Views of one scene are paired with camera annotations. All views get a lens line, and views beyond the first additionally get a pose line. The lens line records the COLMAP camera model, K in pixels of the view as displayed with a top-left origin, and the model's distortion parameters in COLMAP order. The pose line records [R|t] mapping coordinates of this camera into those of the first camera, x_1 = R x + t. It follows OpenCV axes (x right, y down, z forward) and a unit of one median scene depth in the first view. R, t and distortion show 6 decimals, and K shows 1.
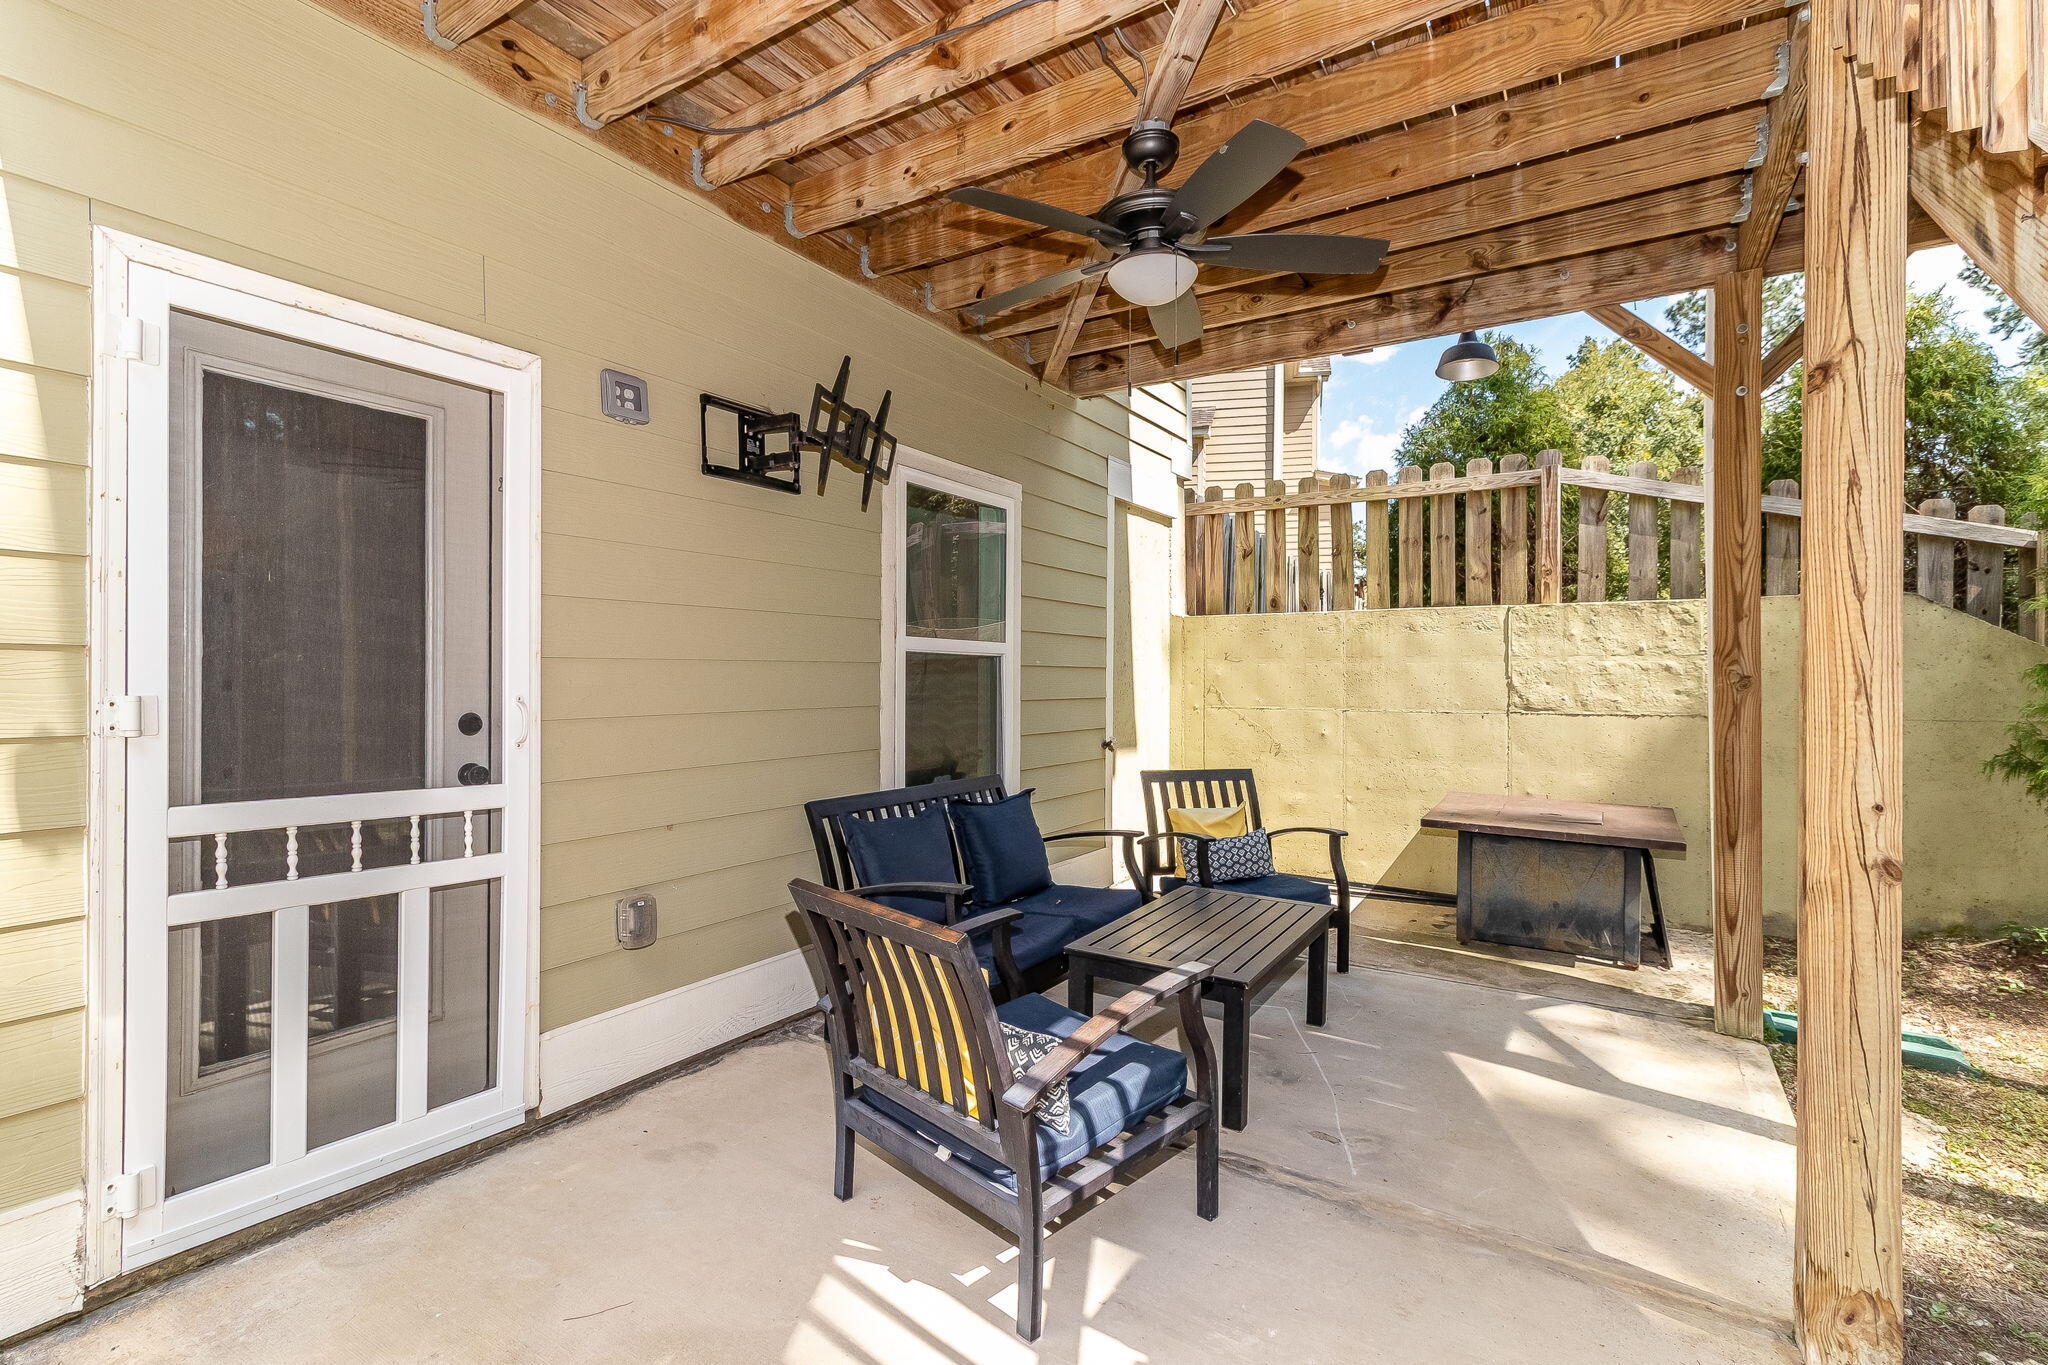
lens RADIAL K [[953.9, 0, 1035.3], [0, 953.9, 670.6], [0, 0, 1]] dist [0.002165, -0.000479]
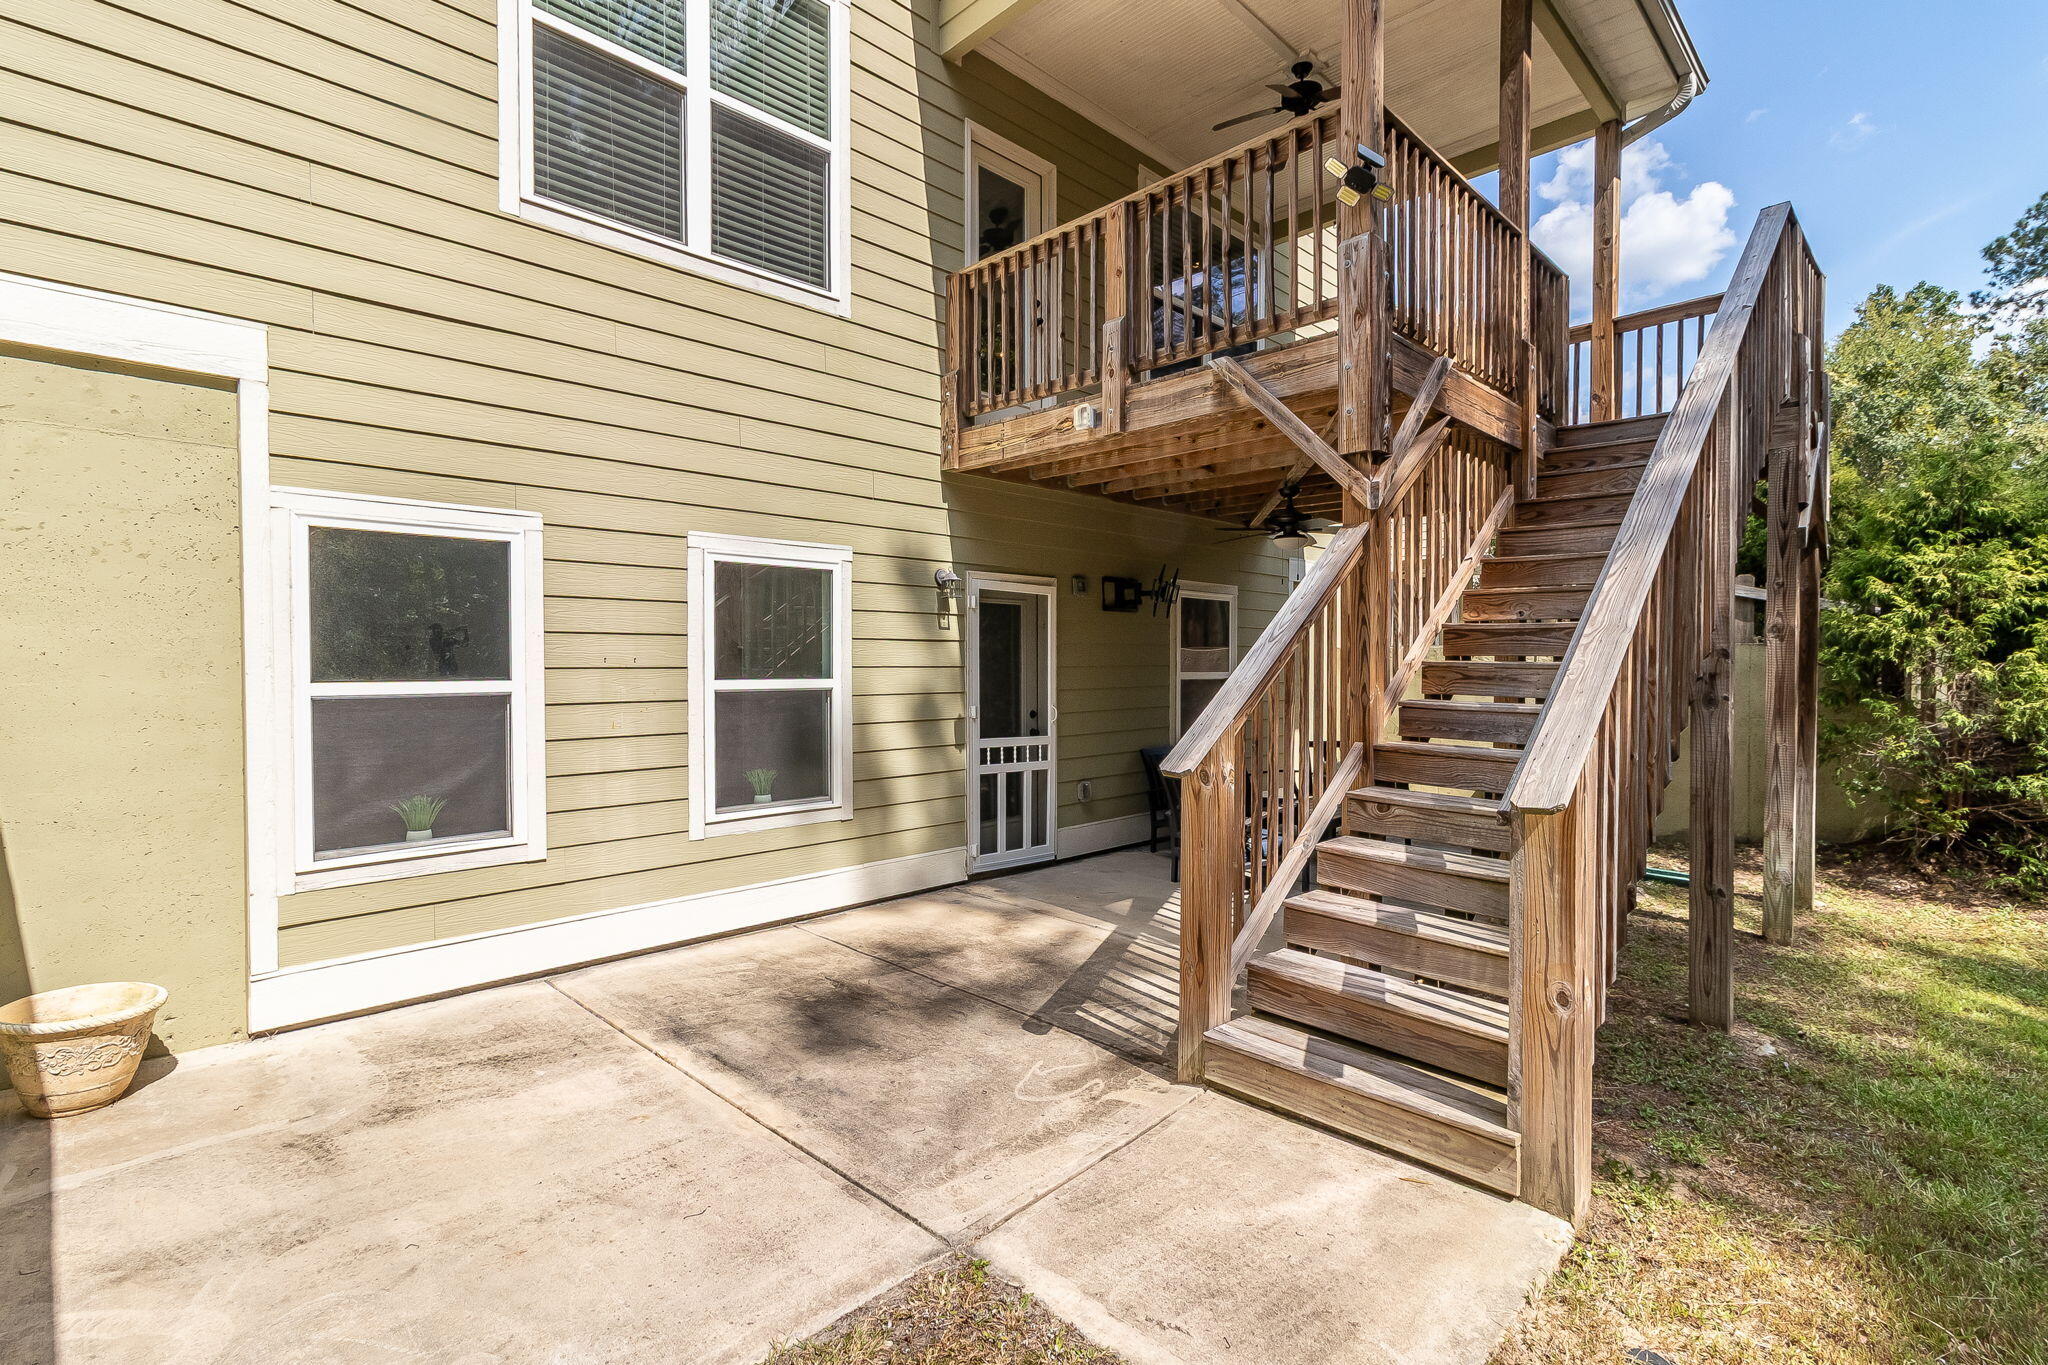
lens RADIAL K [[953.9, 0, 1035.3], [0, 953.9, 670.6], [0, 0, 1]] dist [0.002165, -0.000479]
pose [[0.975464, -0.000673, -0.220157, 0.010138], [0.003970, 0.999887, 0.014531, -0.065563], [0.220122, -0.015048, 0.975356, -1.005956]]
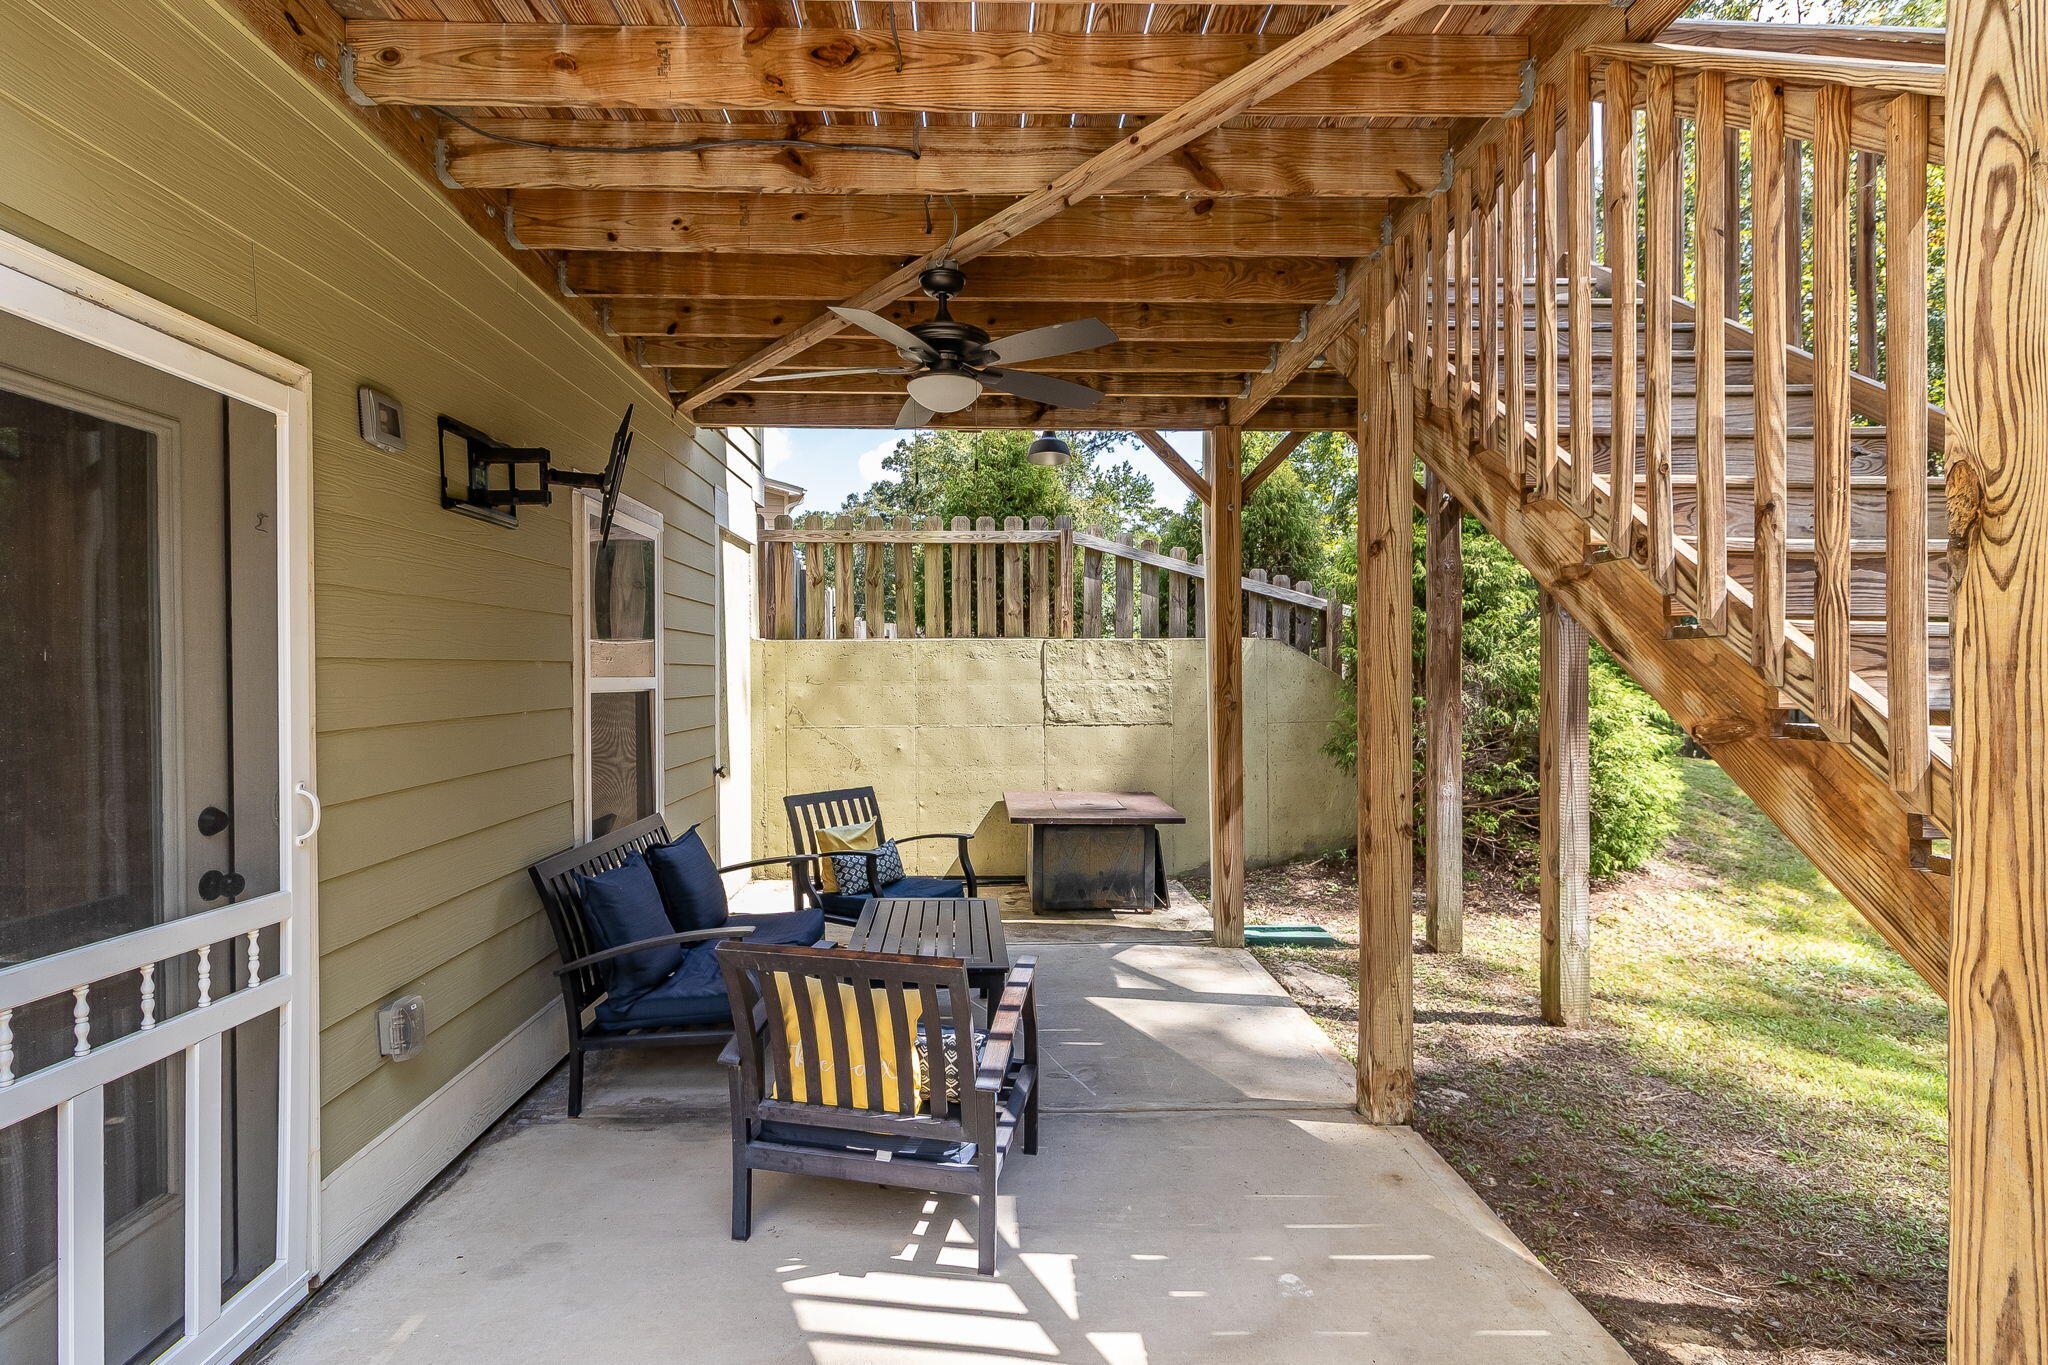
lens RADIAL K [[953.9, 0, 1035.3], [0, 953.9, 670.6], [0, 0, 1]] dist [0.002165, -0.000479]
pose [[0.819540, -0.005437, 0.572997, -0.291762], [0.002669, 0.999980, 0.005672, -0.043273], [-0.573016, -0.003119, 0.819538, -0.024918]]
